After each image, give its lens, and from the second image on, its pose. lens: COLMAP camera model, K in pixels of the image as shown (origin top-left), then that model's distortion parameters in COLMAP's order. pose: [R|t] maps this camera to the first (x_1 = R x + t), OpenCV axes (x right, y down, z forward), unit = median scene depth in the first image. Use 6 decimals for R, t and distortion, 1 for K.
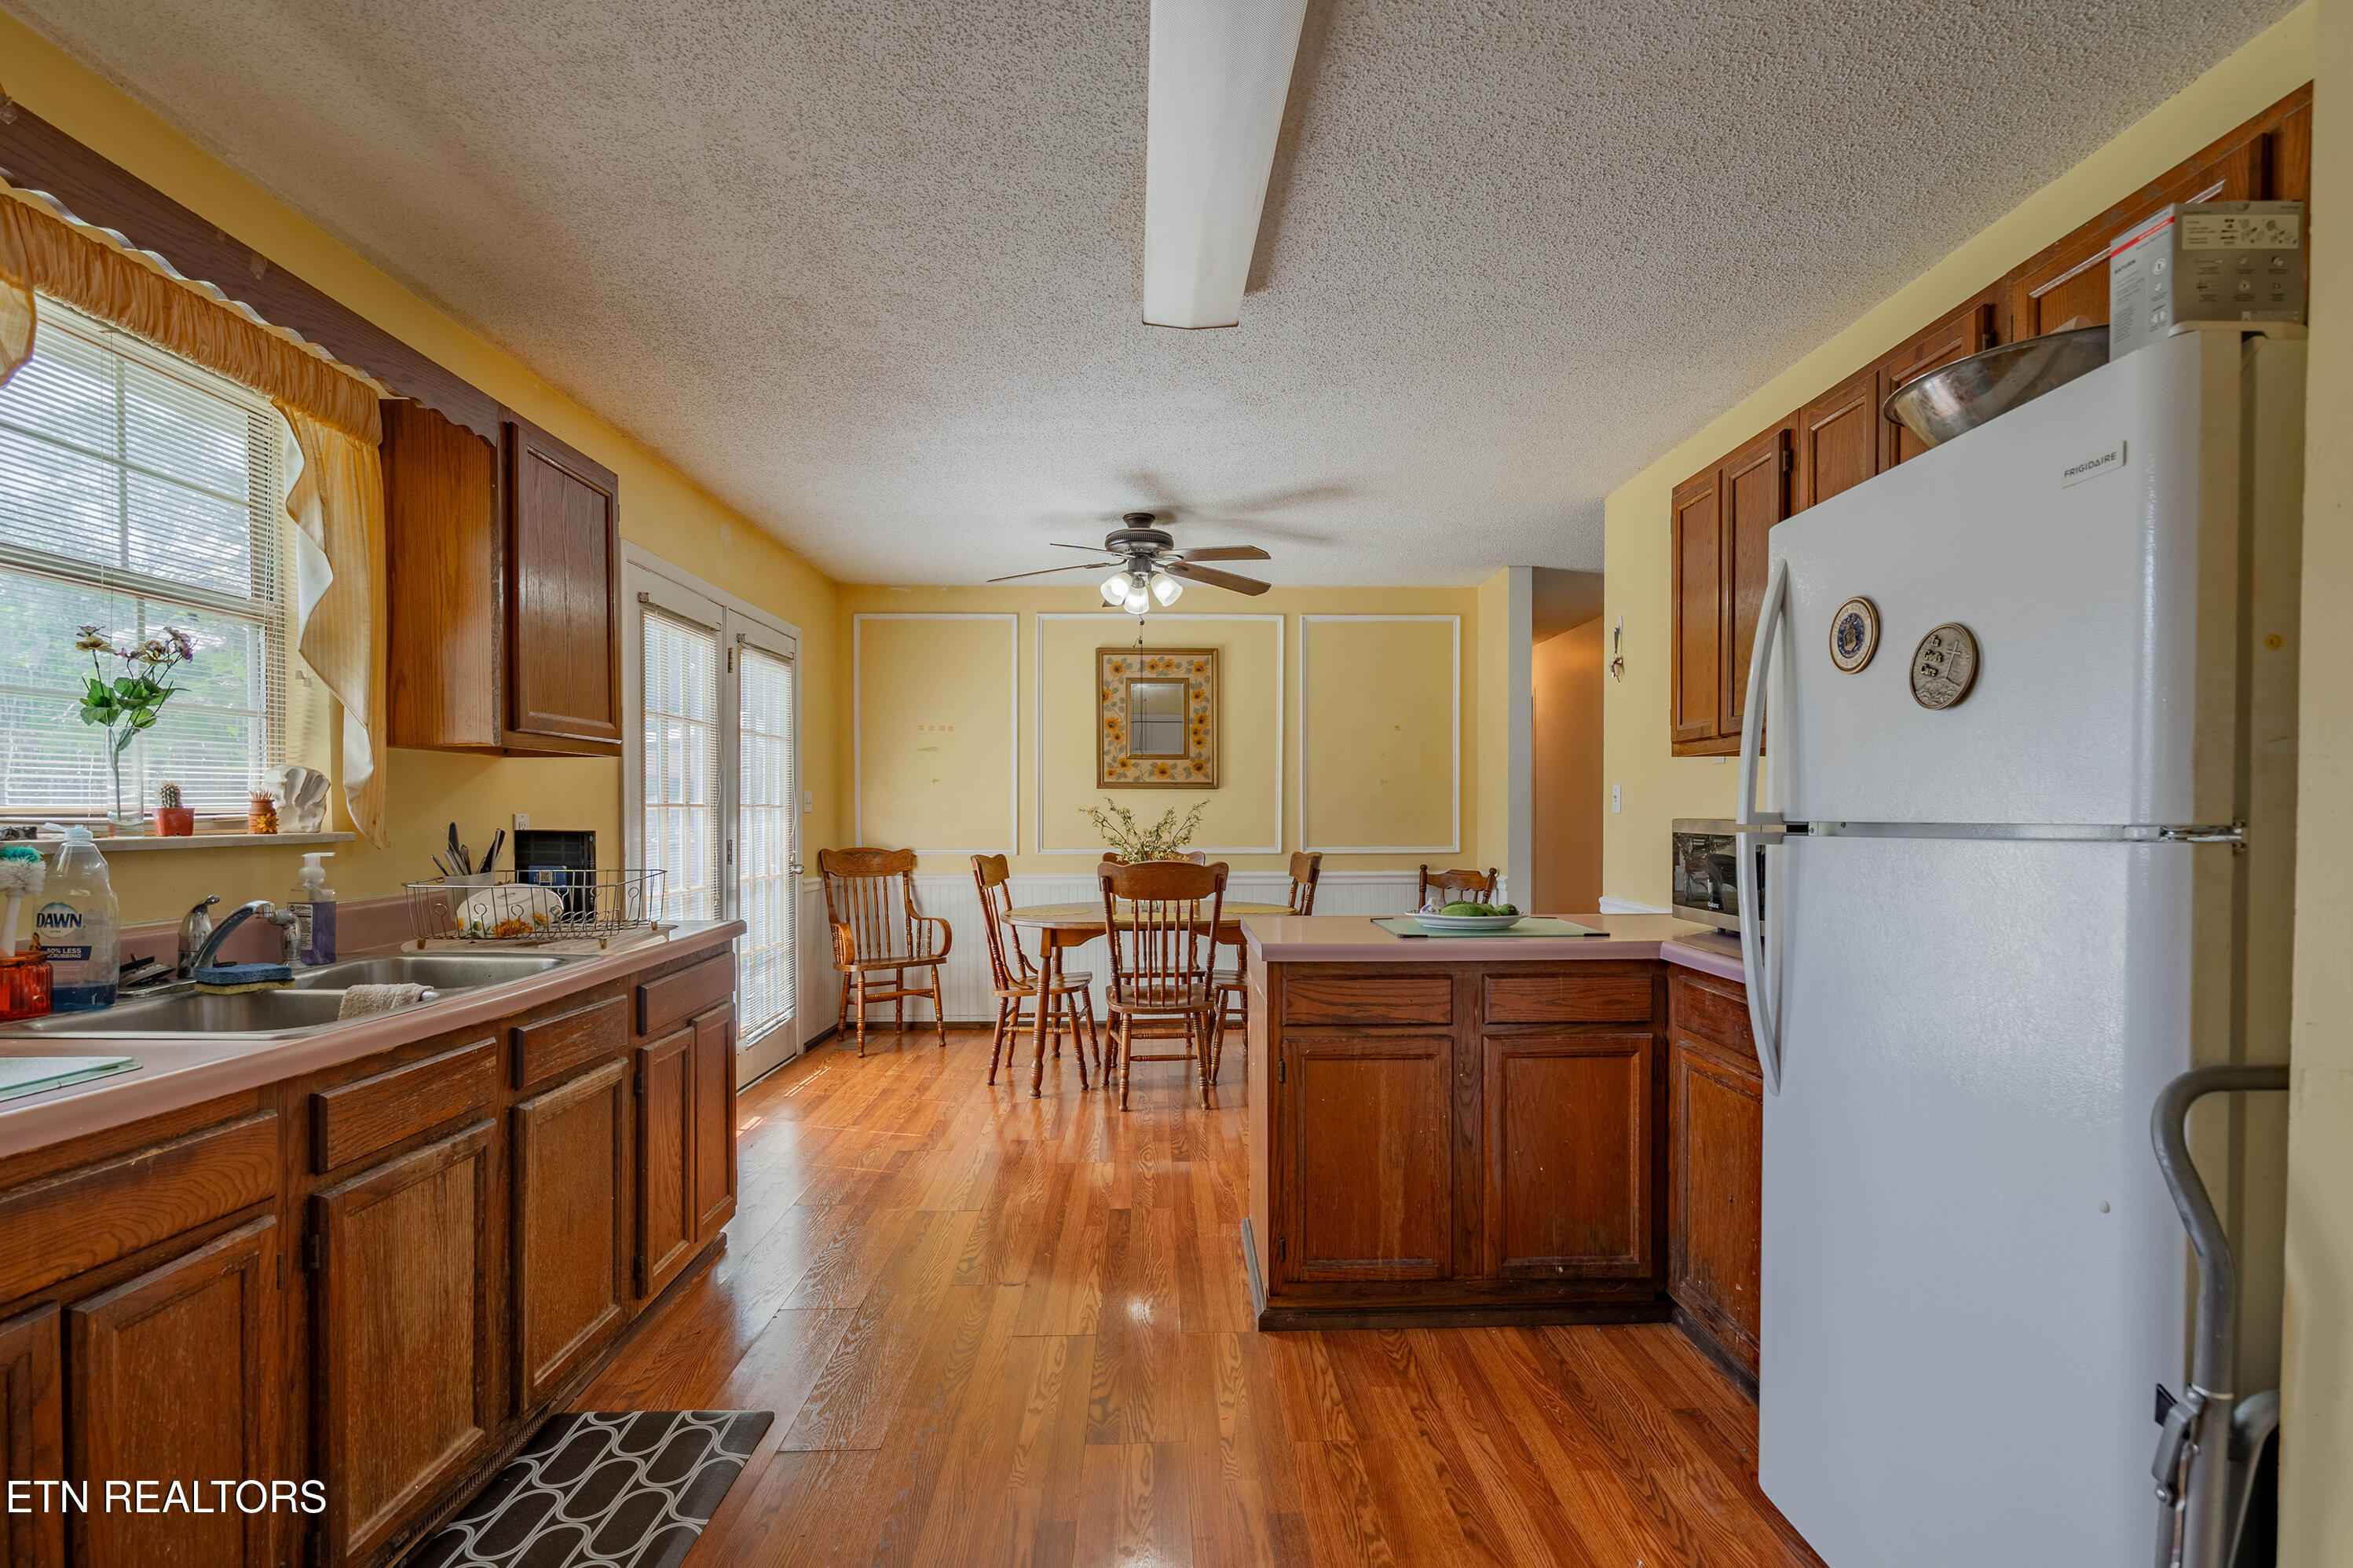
lens RADIAL K [[1080.5, 0, 1241.9], [0, 1080.5, 819.2], [0, 0, 1]] dist [-0.015940, -0.000149]
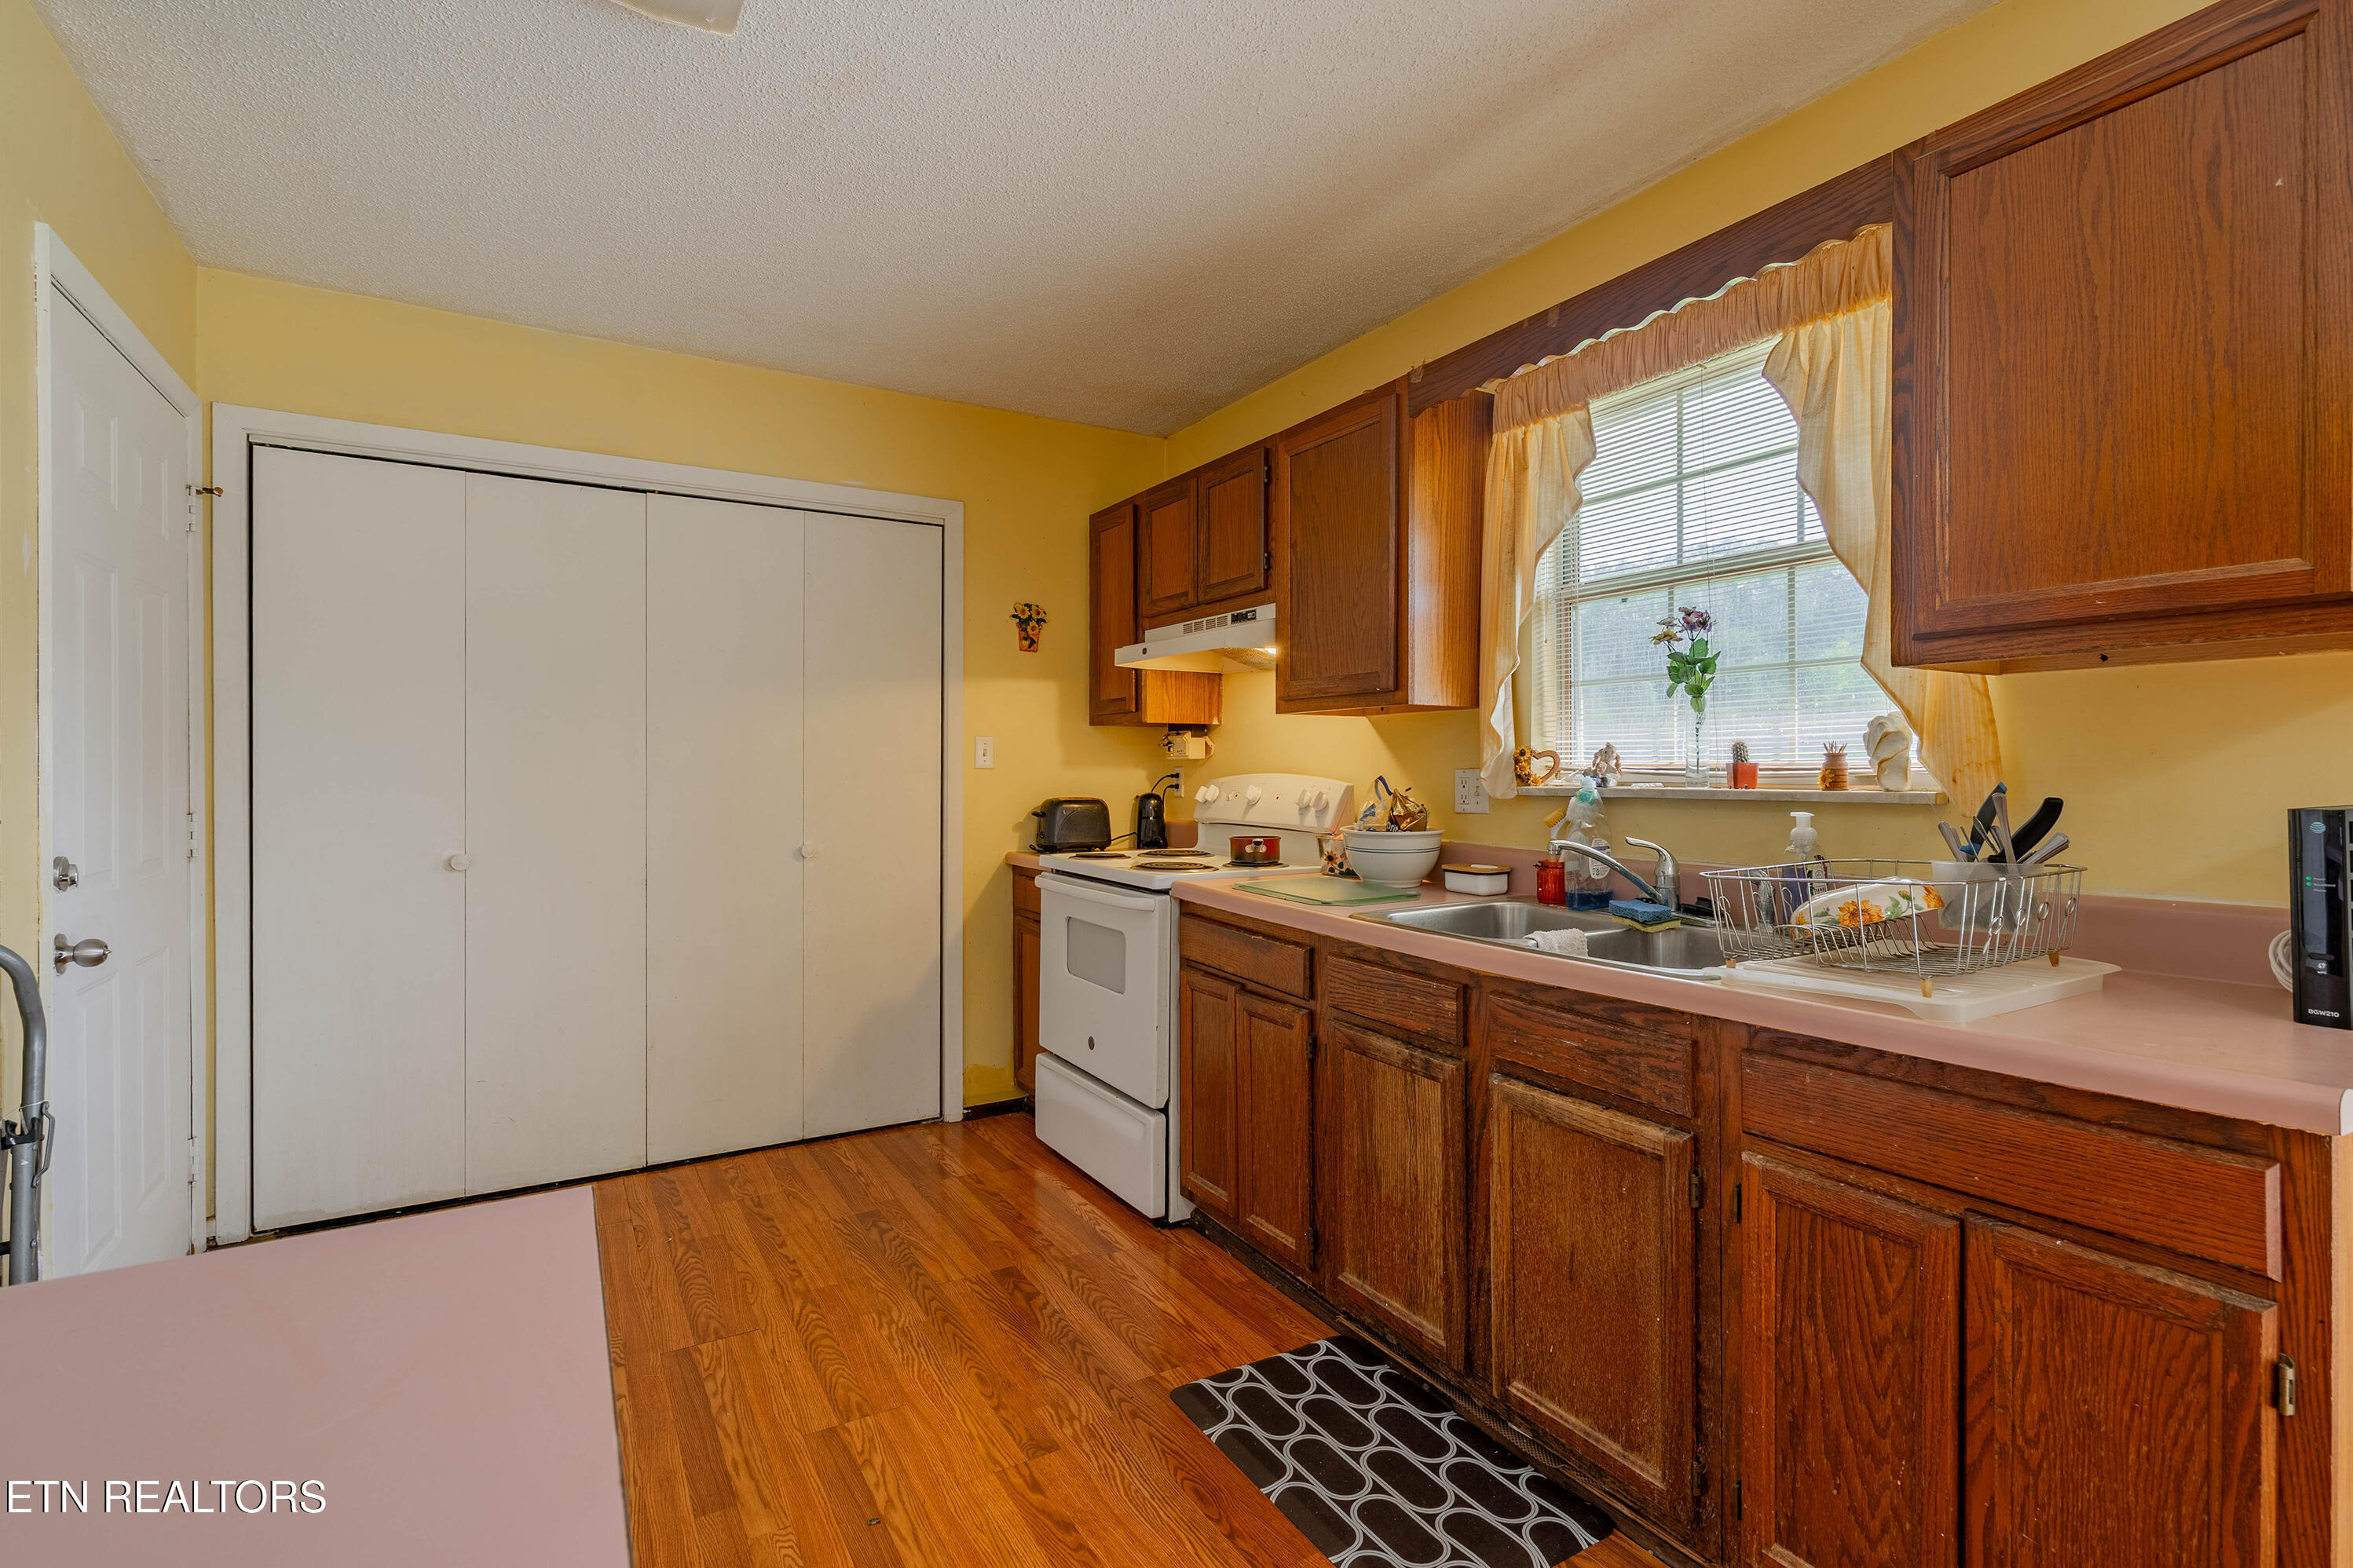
lens RADIAL K [[1080.5, 0, 1171.6], [0, 1080.5, 766.0], [0, 0, 1]] dist [-0.015940, -0.000149]
pose [[-0.898099, 0.005545, -0.439759, 0.003450], [0.000534, 0.999934, 0.011519, -0.010878], [0.439794, 0.010110, -0.898042, 0.935935]]
